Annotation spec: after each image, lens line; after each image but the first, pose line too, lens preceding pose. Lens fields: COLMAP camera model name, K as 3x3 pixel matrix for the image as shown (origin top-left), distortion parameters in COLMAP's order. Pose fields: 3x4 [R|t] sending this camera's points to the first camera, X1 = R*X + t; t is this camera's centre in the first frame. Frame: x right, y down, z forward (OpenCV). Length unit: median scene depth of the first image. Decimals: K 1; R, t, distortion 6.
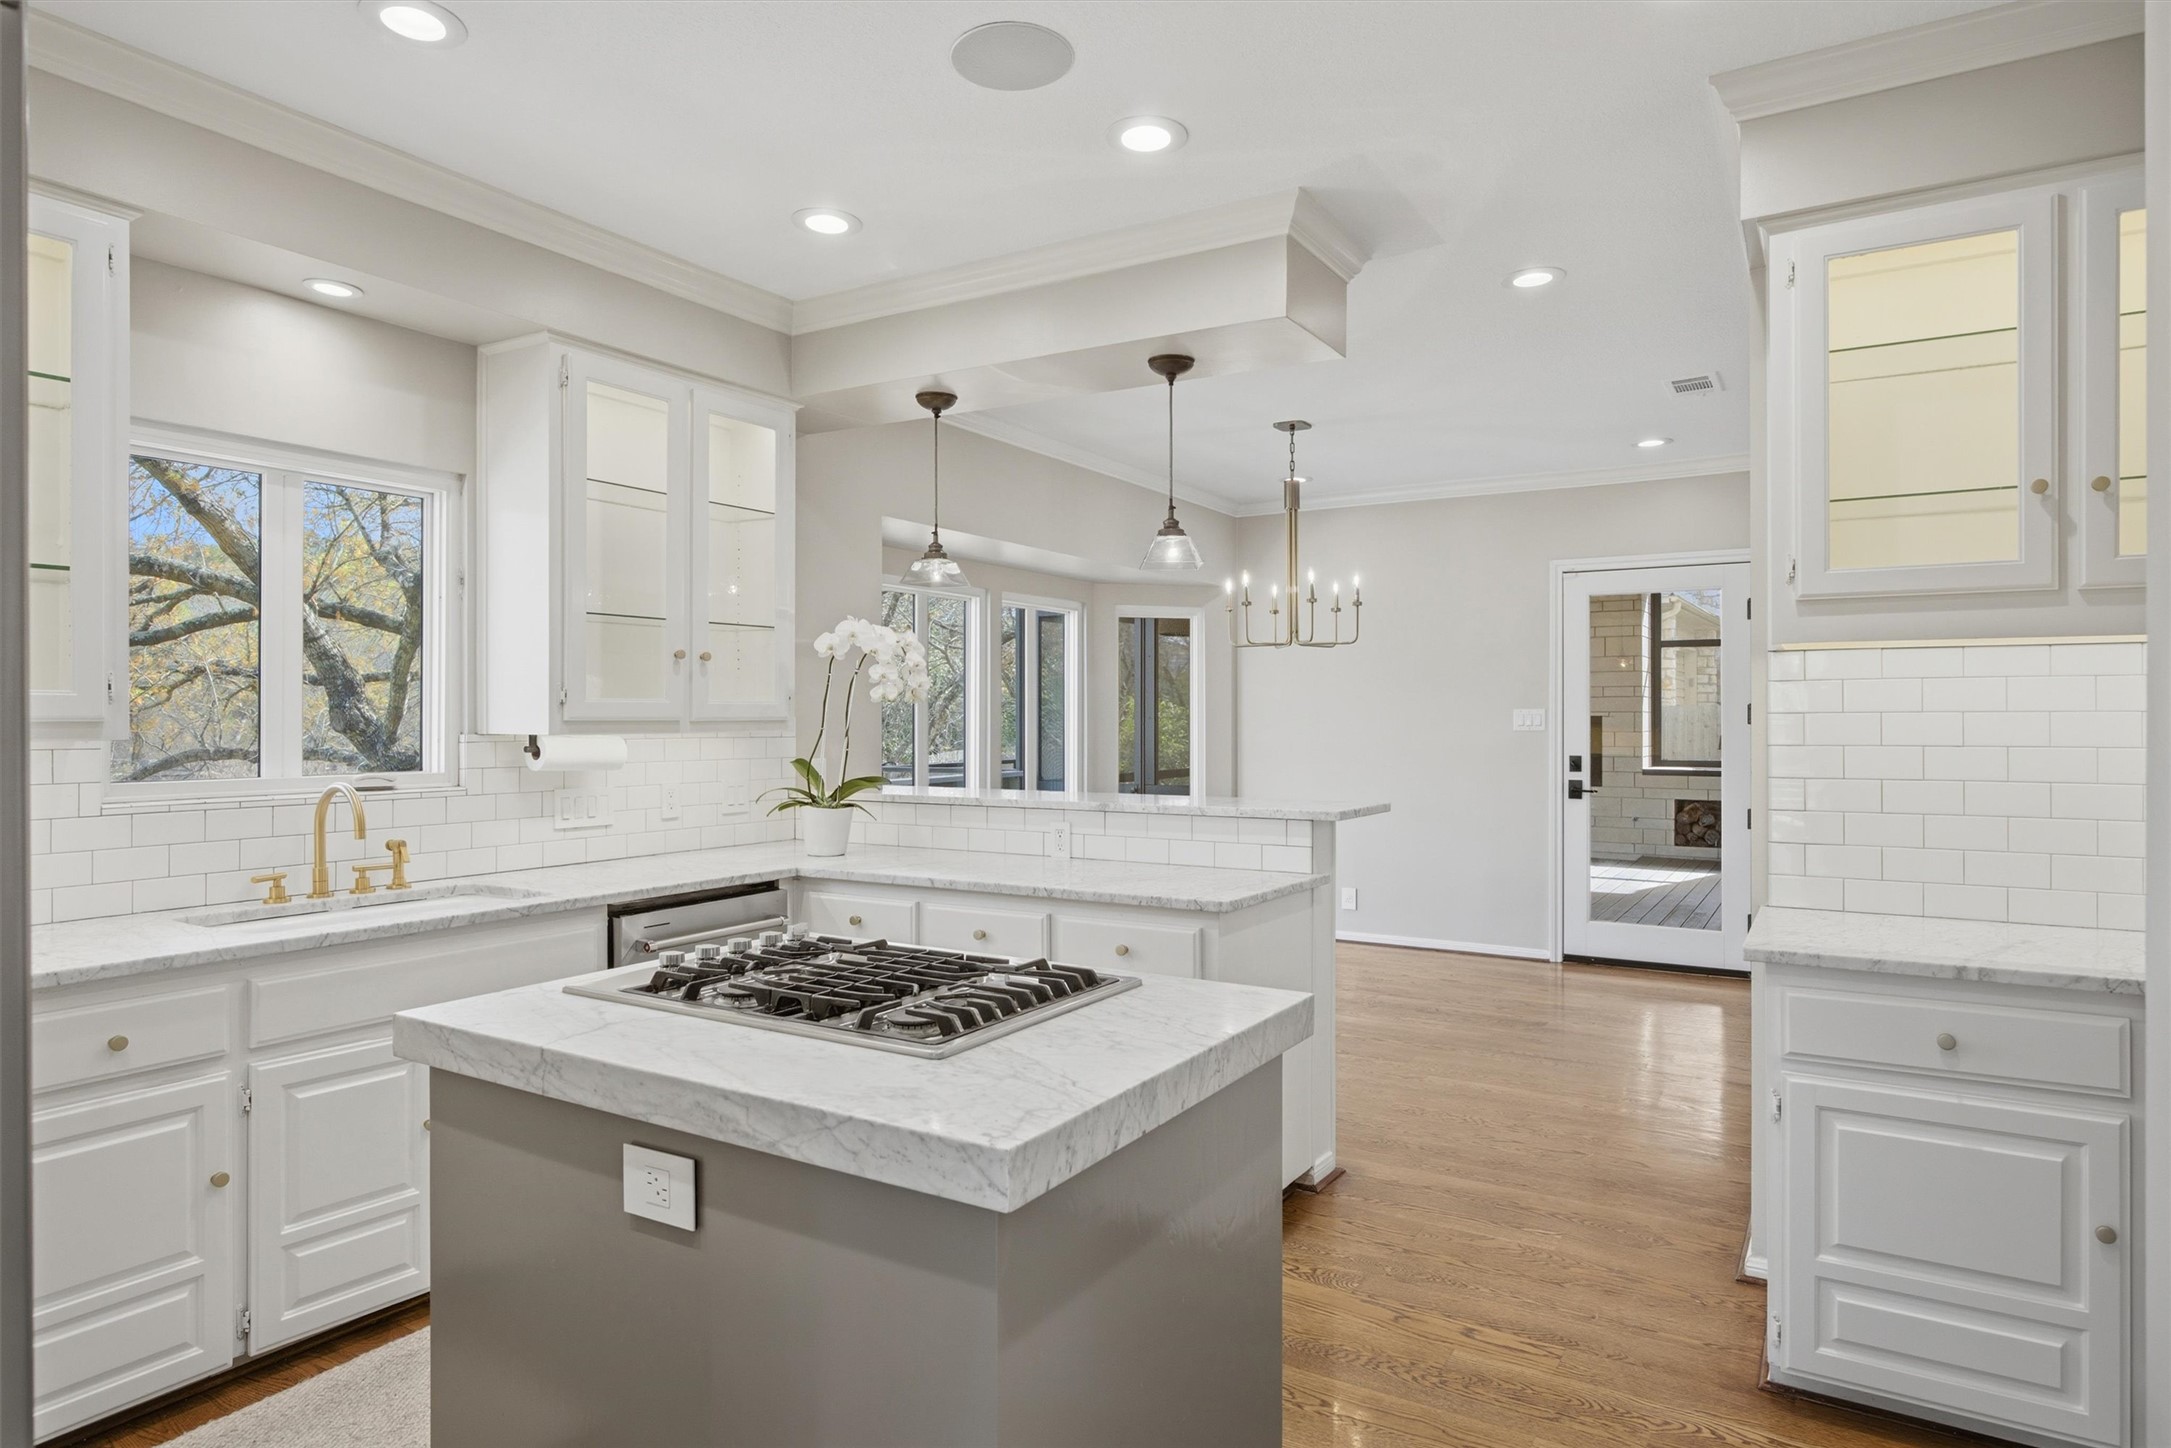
lens RADIAL K [[1266.9, 0, 1085.5], [0, 1266.9, 724.0], [0, 0, 1]] dist [0.006277, 0.000548]
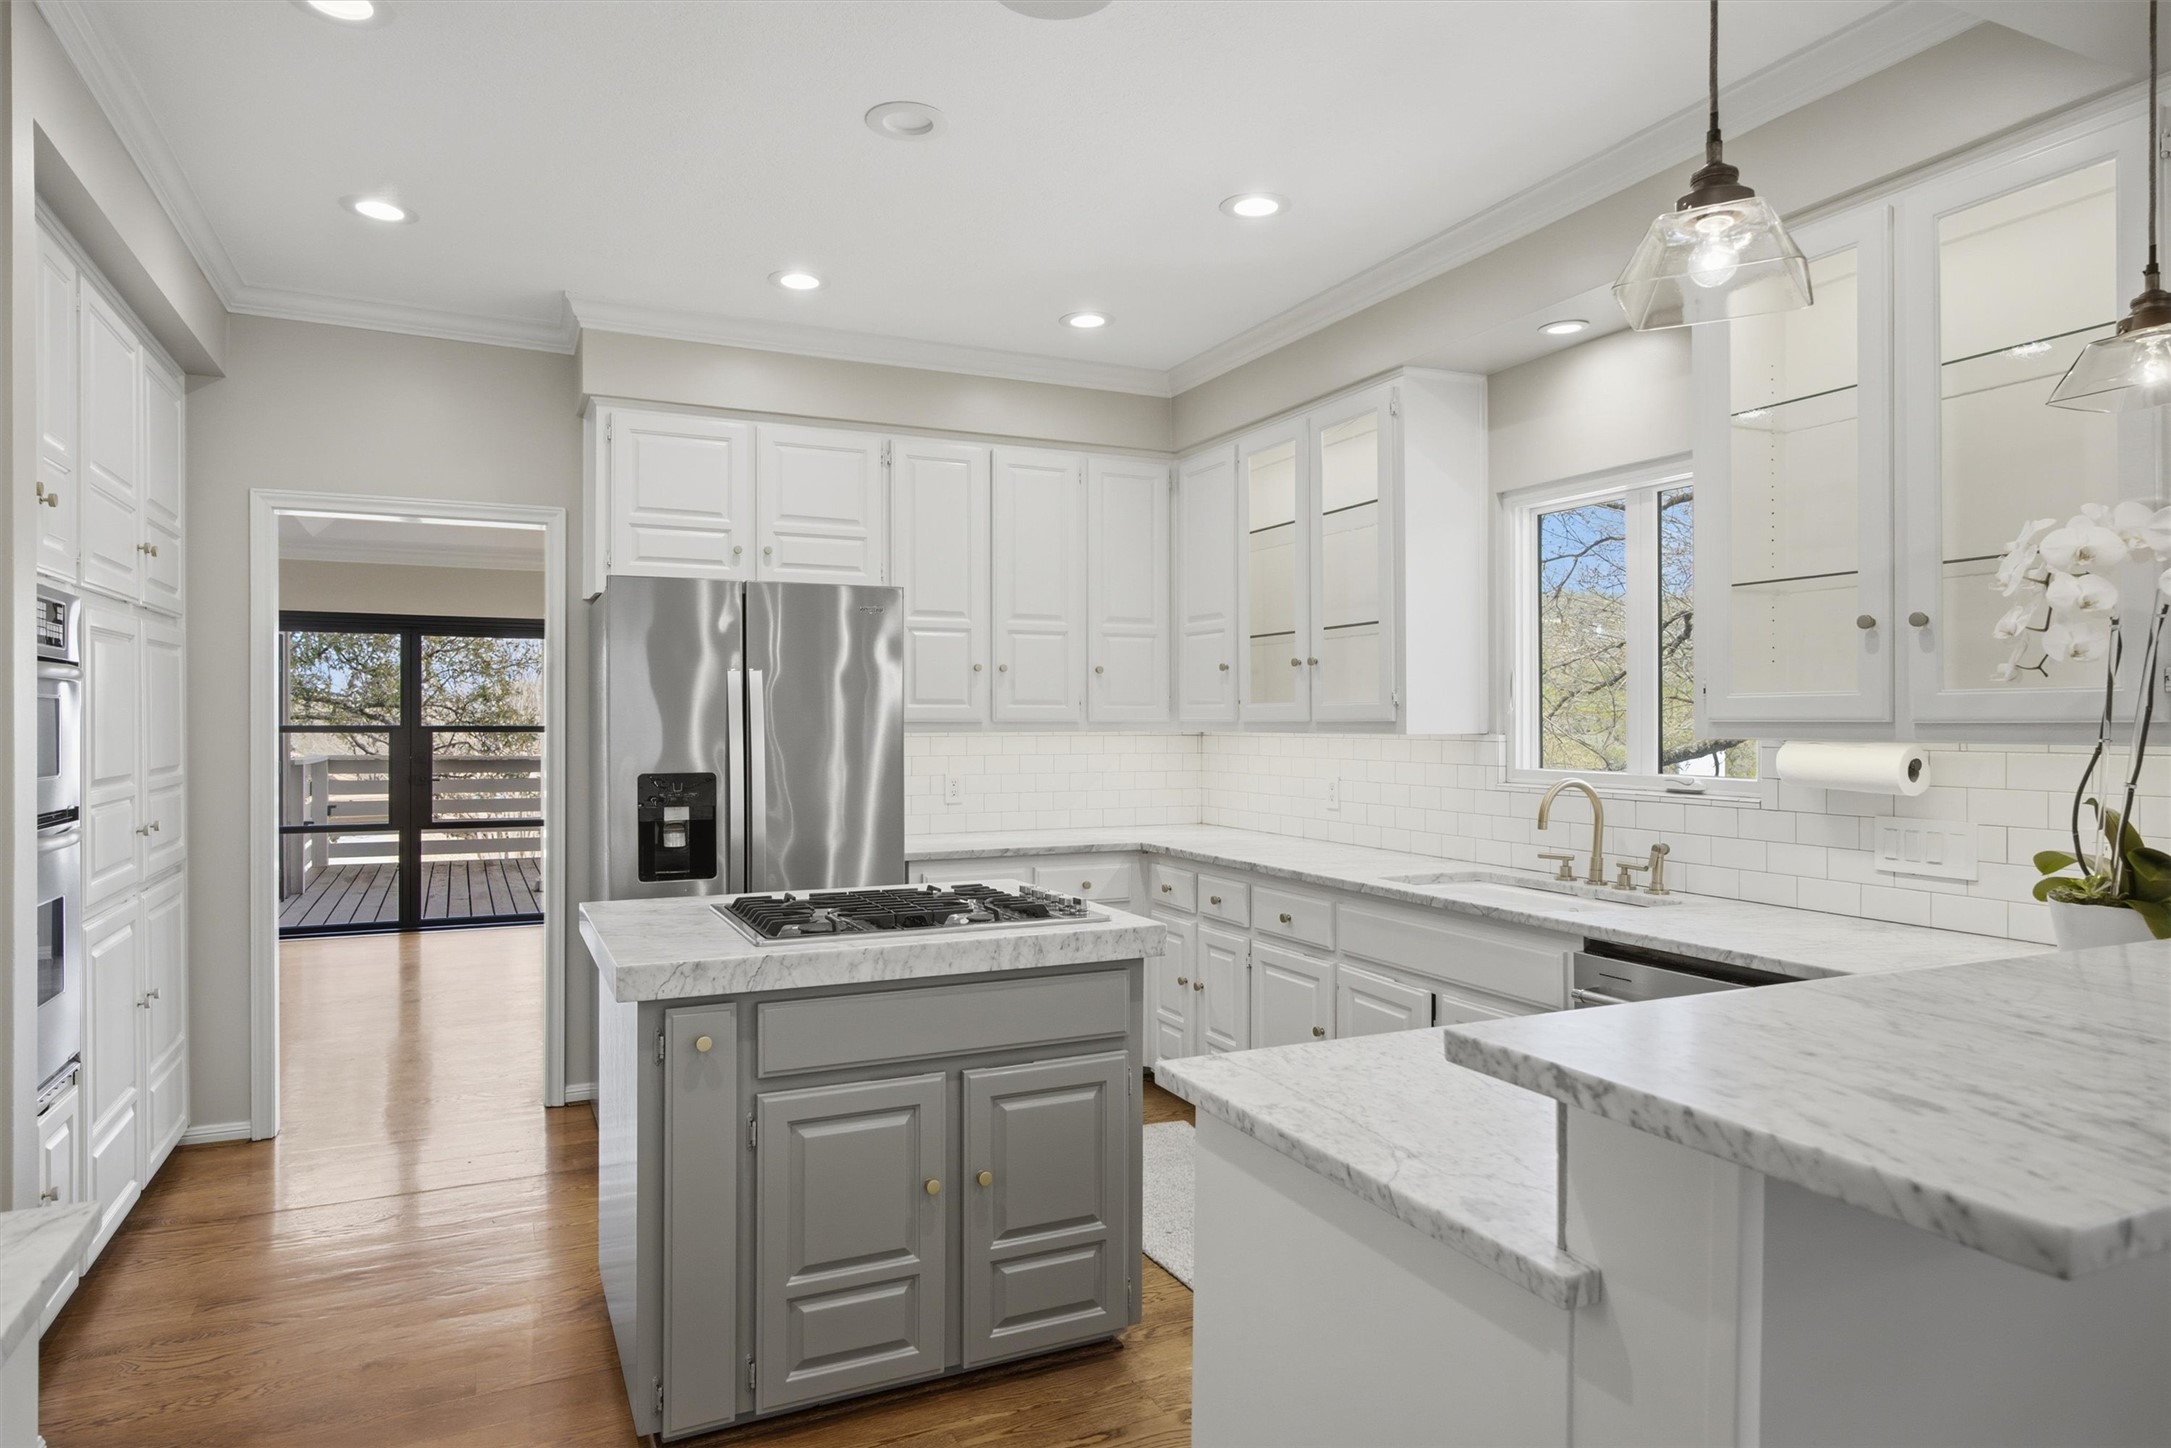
lens RADIAL K [[1305.4, 0, 1051.8], [0, 1305.4, 728.5], [0, 0, 1]] dist [0.003981, 0.000595]
pose [[-0.565563, 0.005063, -0.824690, 0.527448], [-0.004849, 0.999943, 0.009465, -0.004349], [0.824691, 0.009351, -0.565506, 1.136575]]
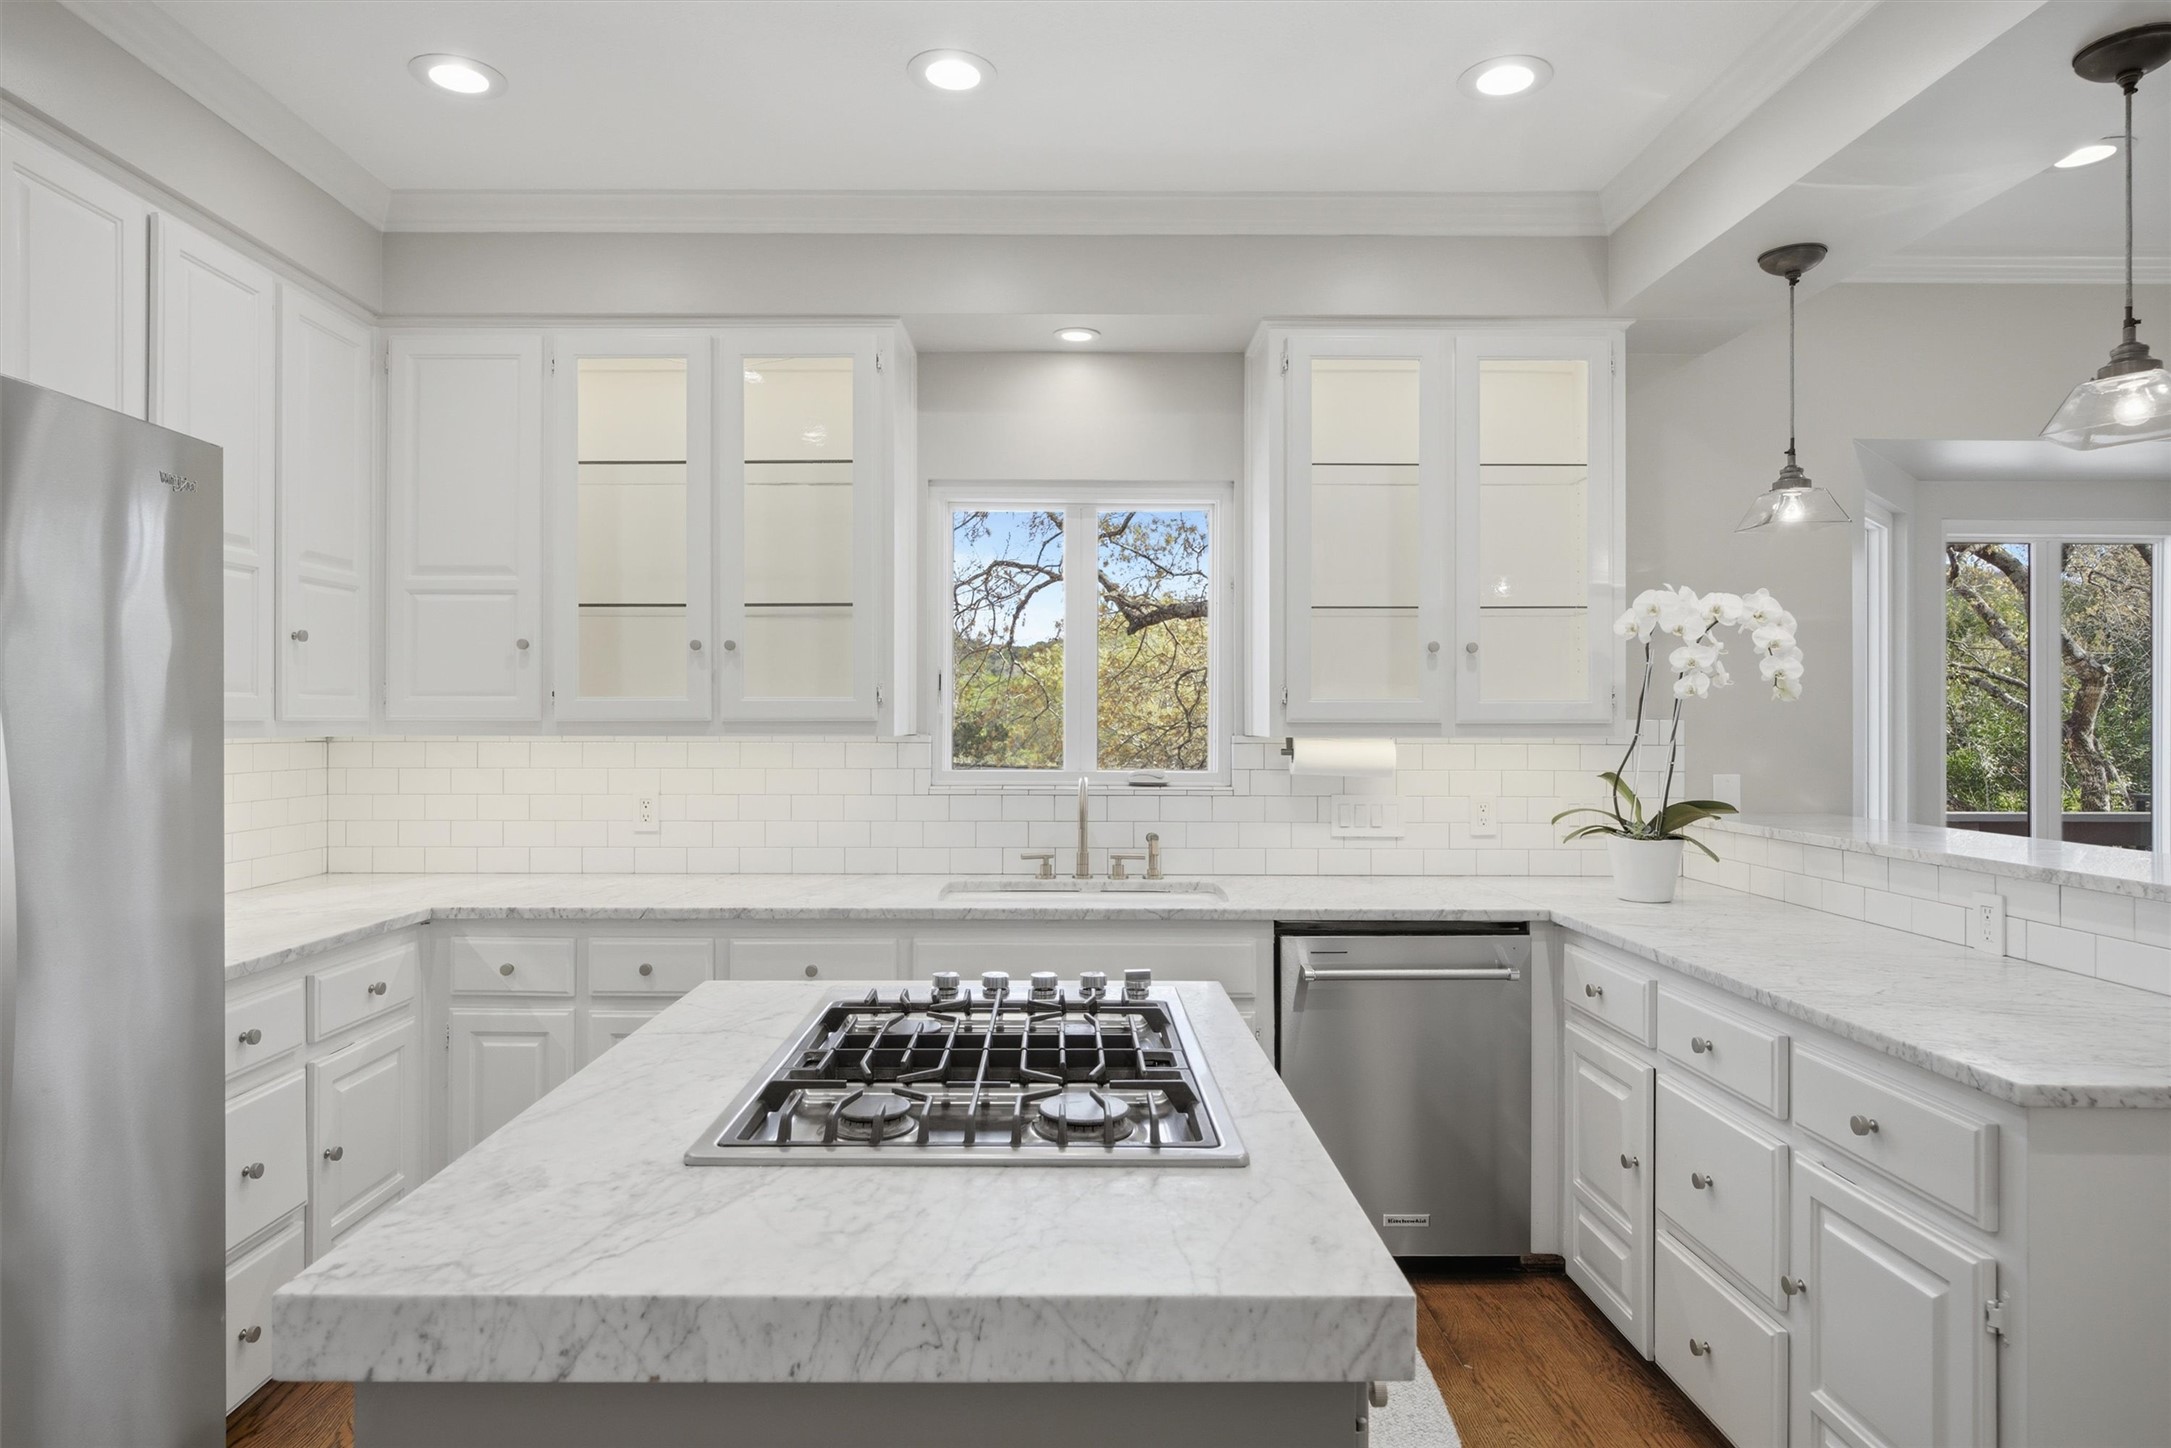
lens RADIAL K [[1236.0, 0, 1077.8], [0, 1236.0, 725.8], [0, 0, 1]] dist [-0.002195, 0.001140]
pose [[0.526693, 0.004309, -0.850044, 0.297560], [-0.007544, 0.999971, 0.000394, 0.000771], [0.850022, 0.006205, 0.526711, 0.381992]]
